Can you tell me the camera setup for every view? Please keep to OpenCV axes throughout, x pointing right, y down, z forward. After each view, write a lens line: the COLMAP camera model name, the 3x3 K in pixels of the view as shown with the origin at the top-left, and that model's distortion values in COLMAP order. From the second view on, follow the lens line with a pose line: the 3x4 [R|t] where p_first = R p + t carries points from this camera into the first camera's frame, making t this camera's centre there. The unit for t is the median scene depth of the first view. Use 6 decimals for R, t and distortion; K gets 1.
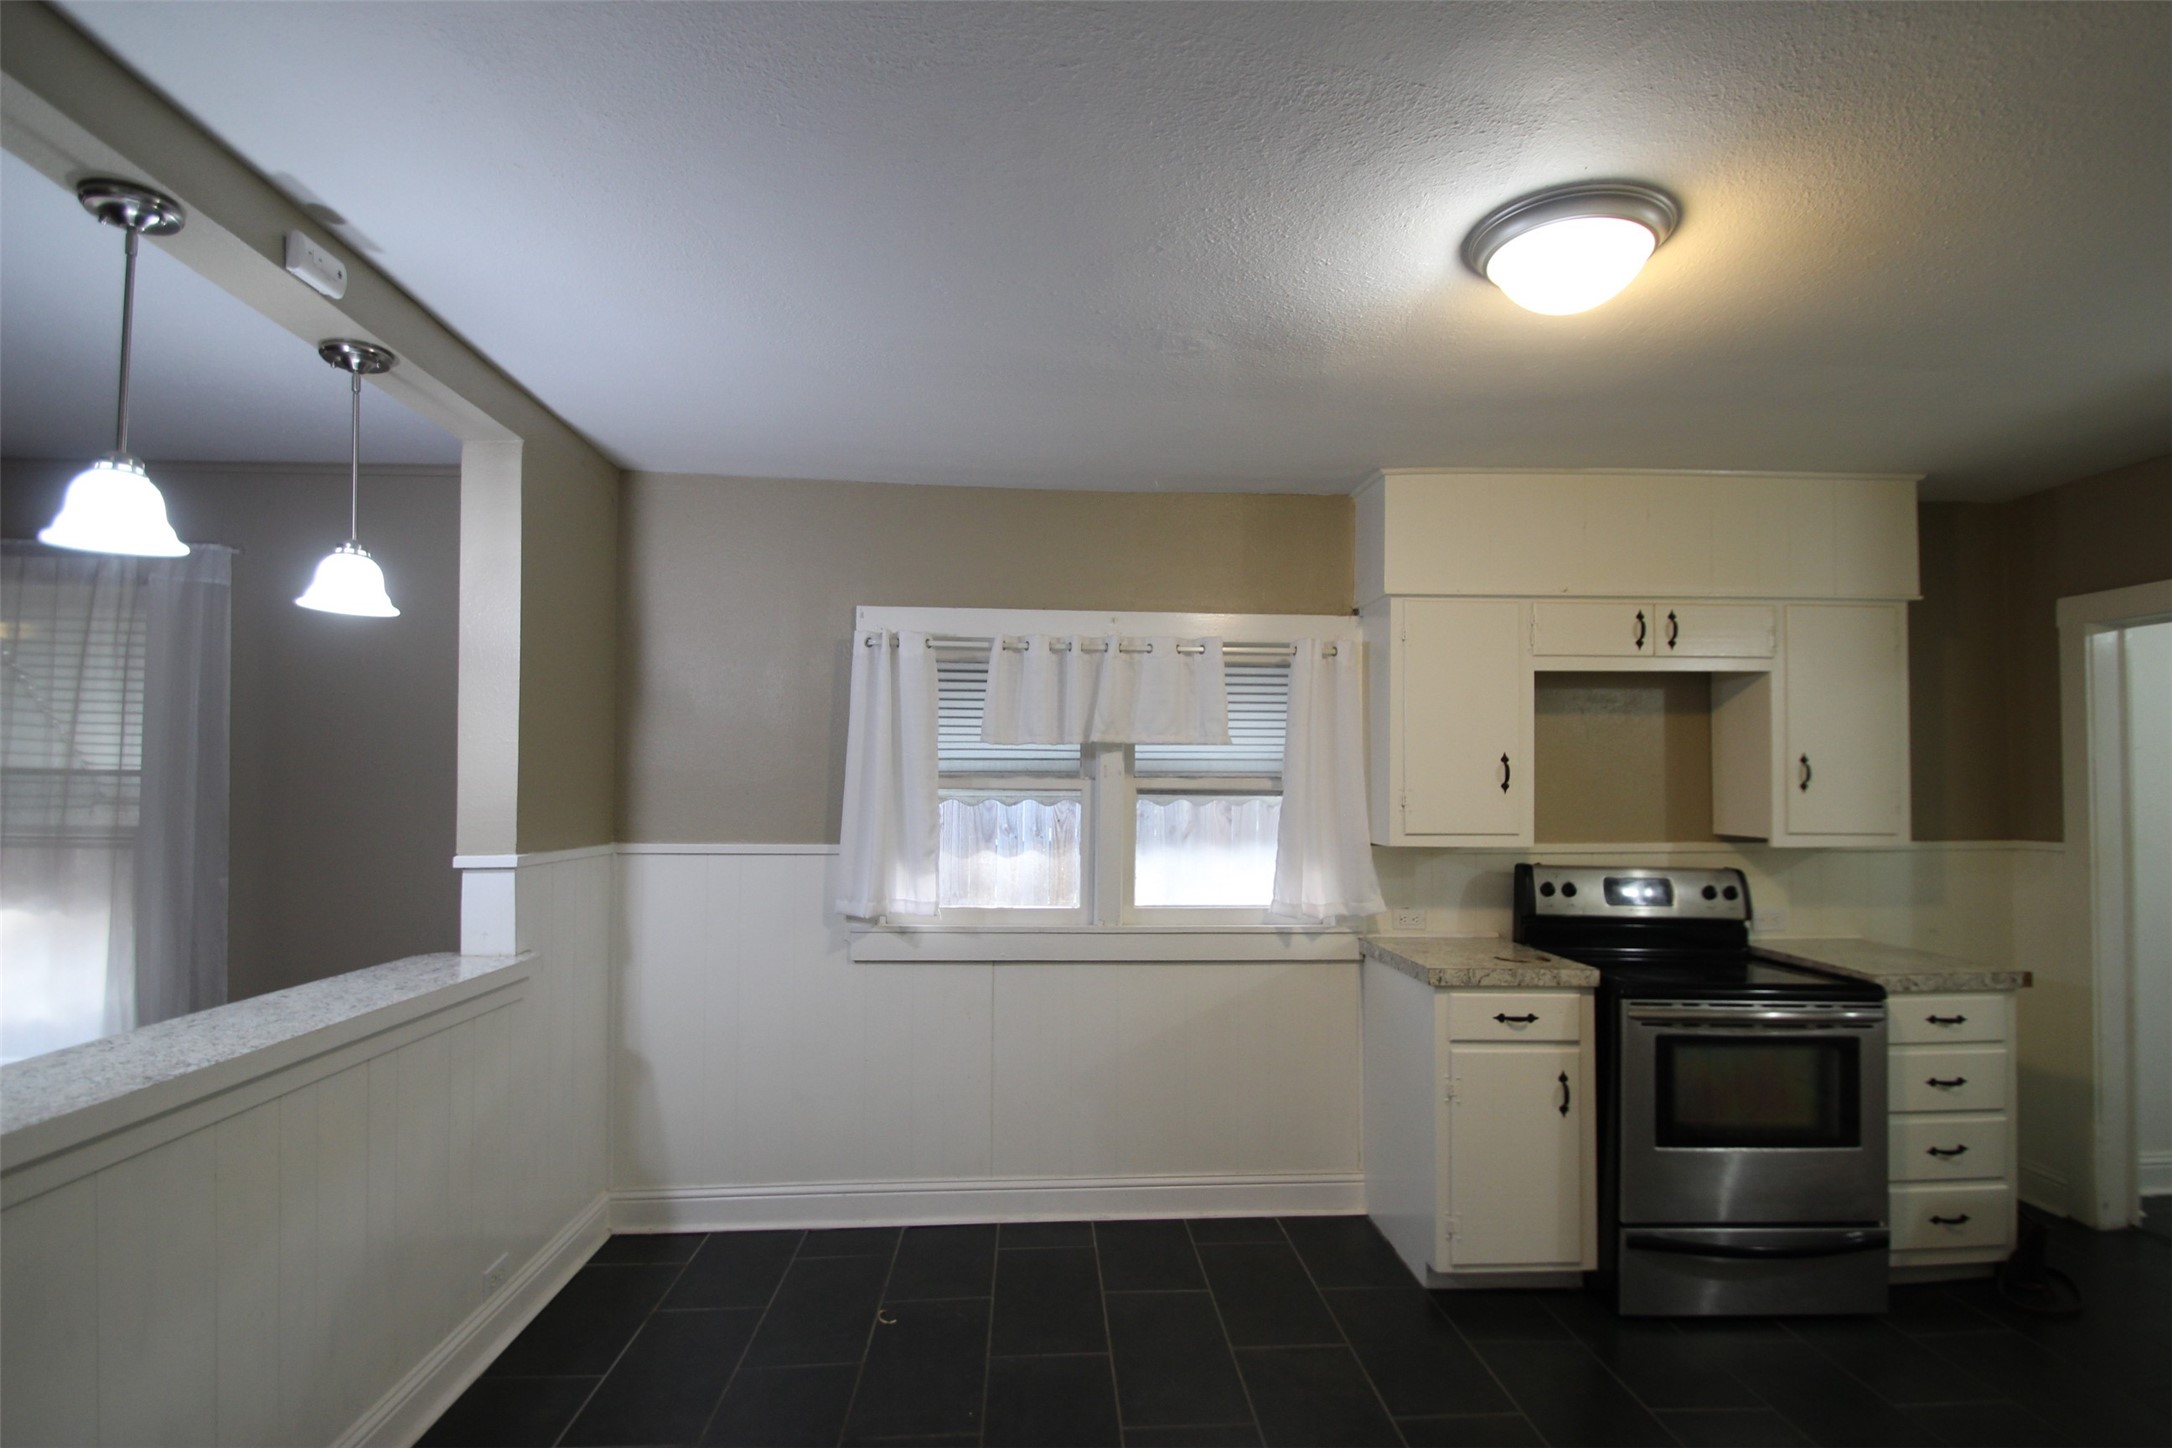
lens RADIAL K [[1041.3, 0, 1104.8], [0, 1041.3, 762.3], [0, 0, 1]] dist [0.012695, -0.018979]
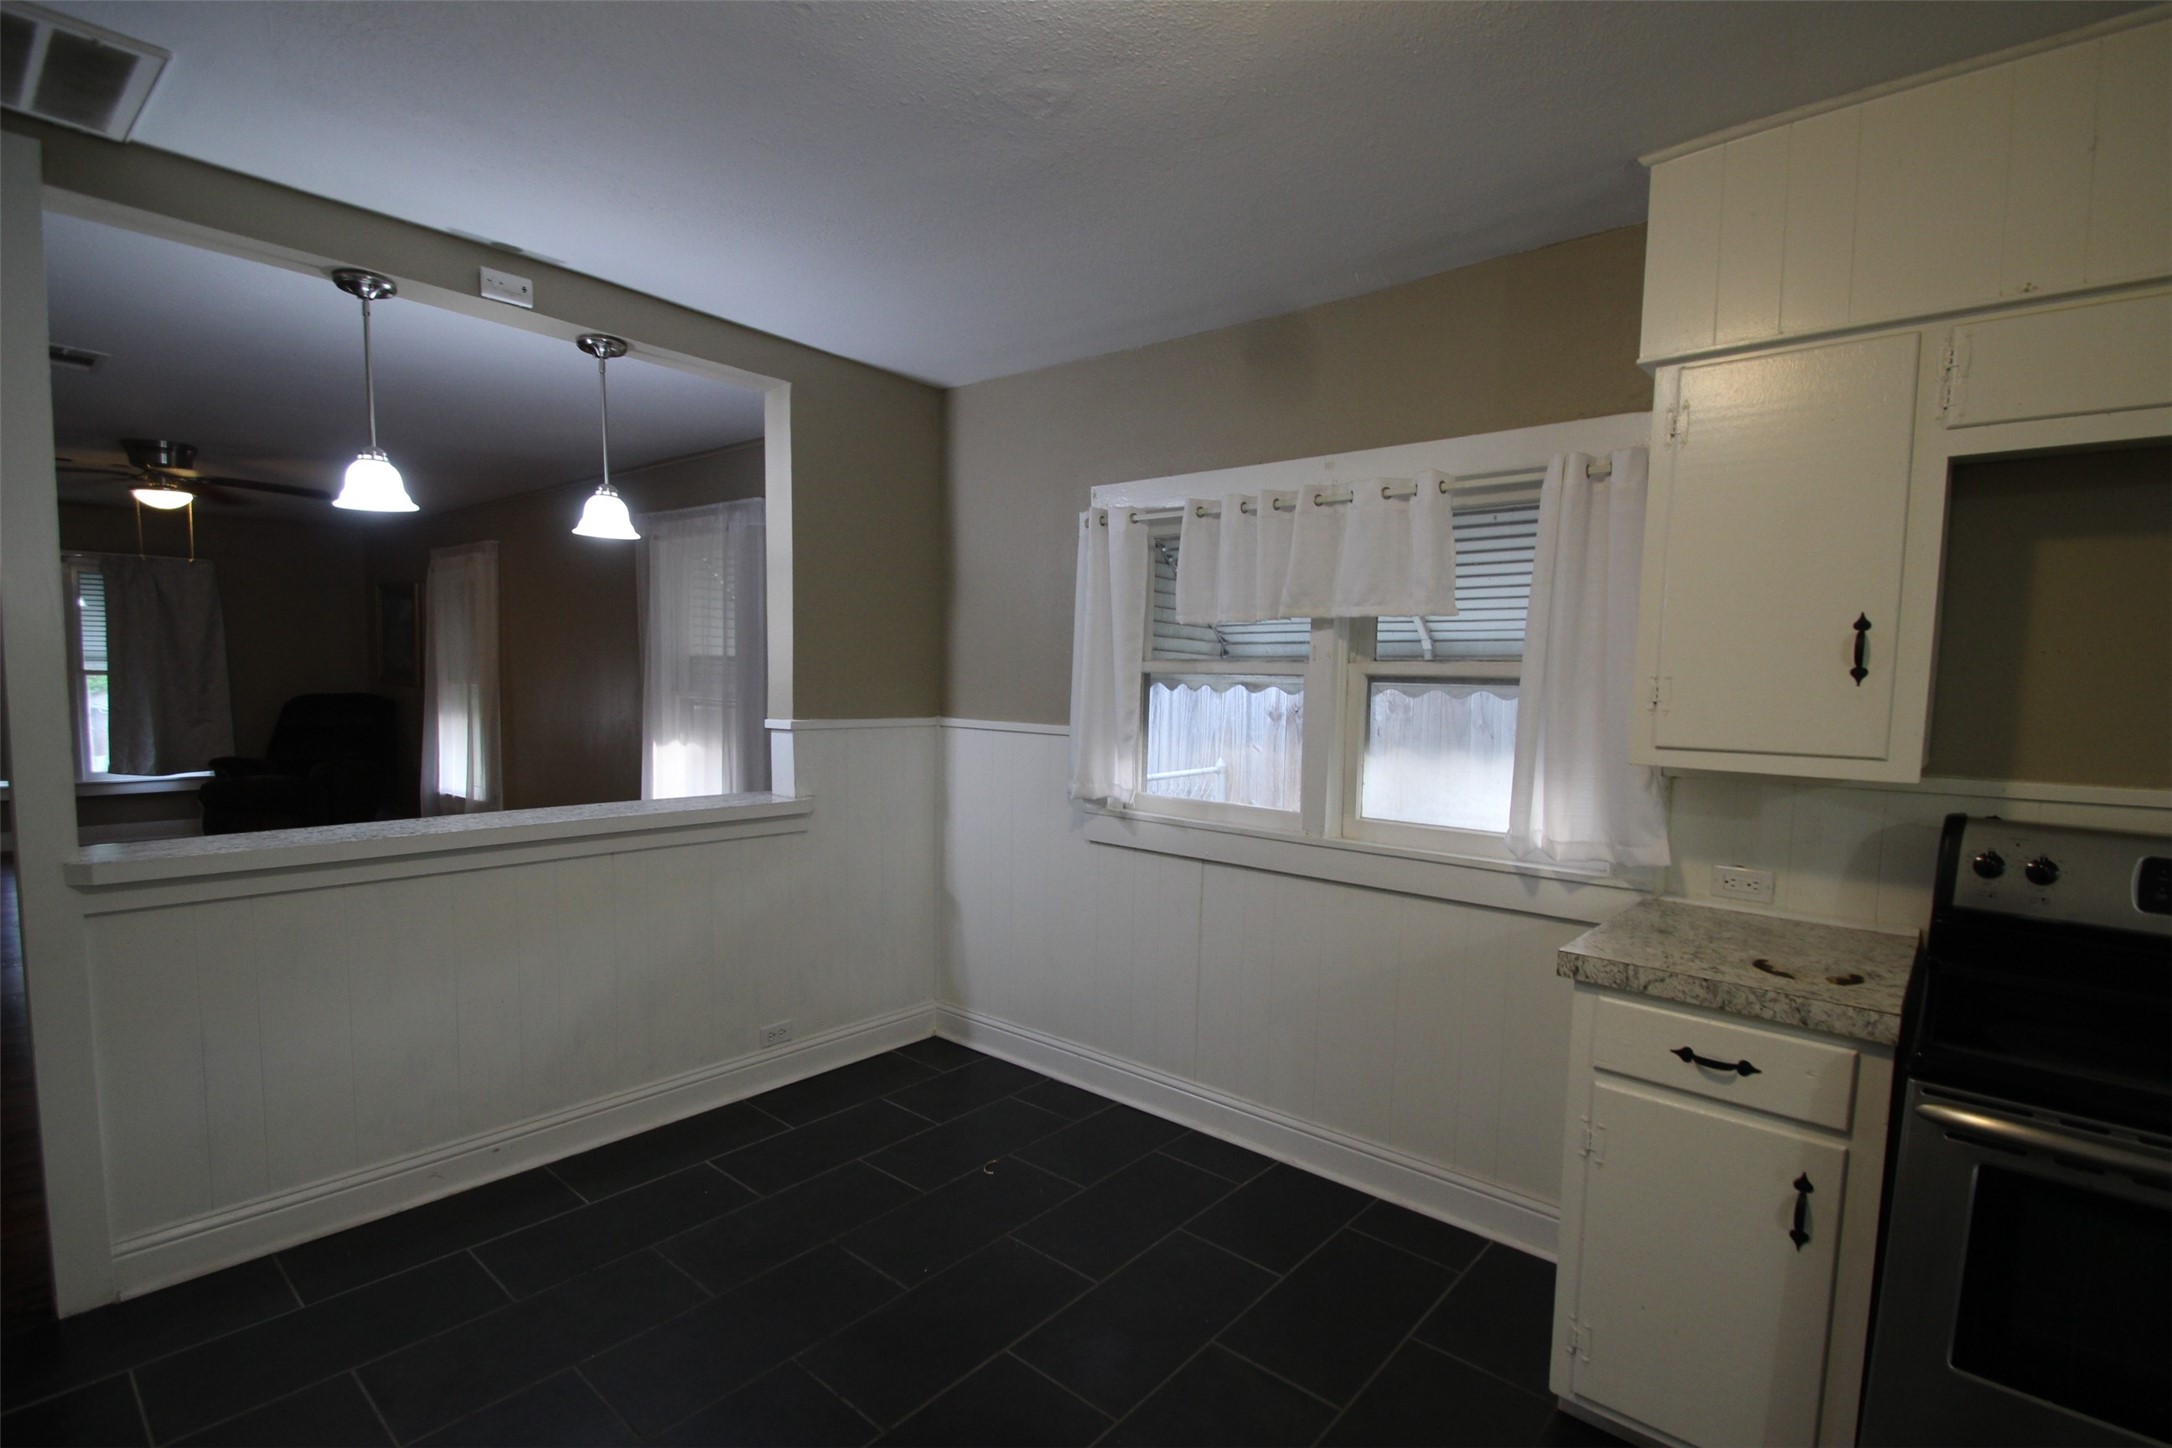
lens RADIAL K [[1012.9, 0, 1100.4], [0, 1012.9, 762.4], [0, 0, 1]] dist [0.017548, -0.020247]
pose [[0.713694, 0.067748, -0.697173, 0.481383], [0.003732, 0.994930, 0.100503, 0.014307], [0.700448, -0.074331, 0.709823, 0.318132]]
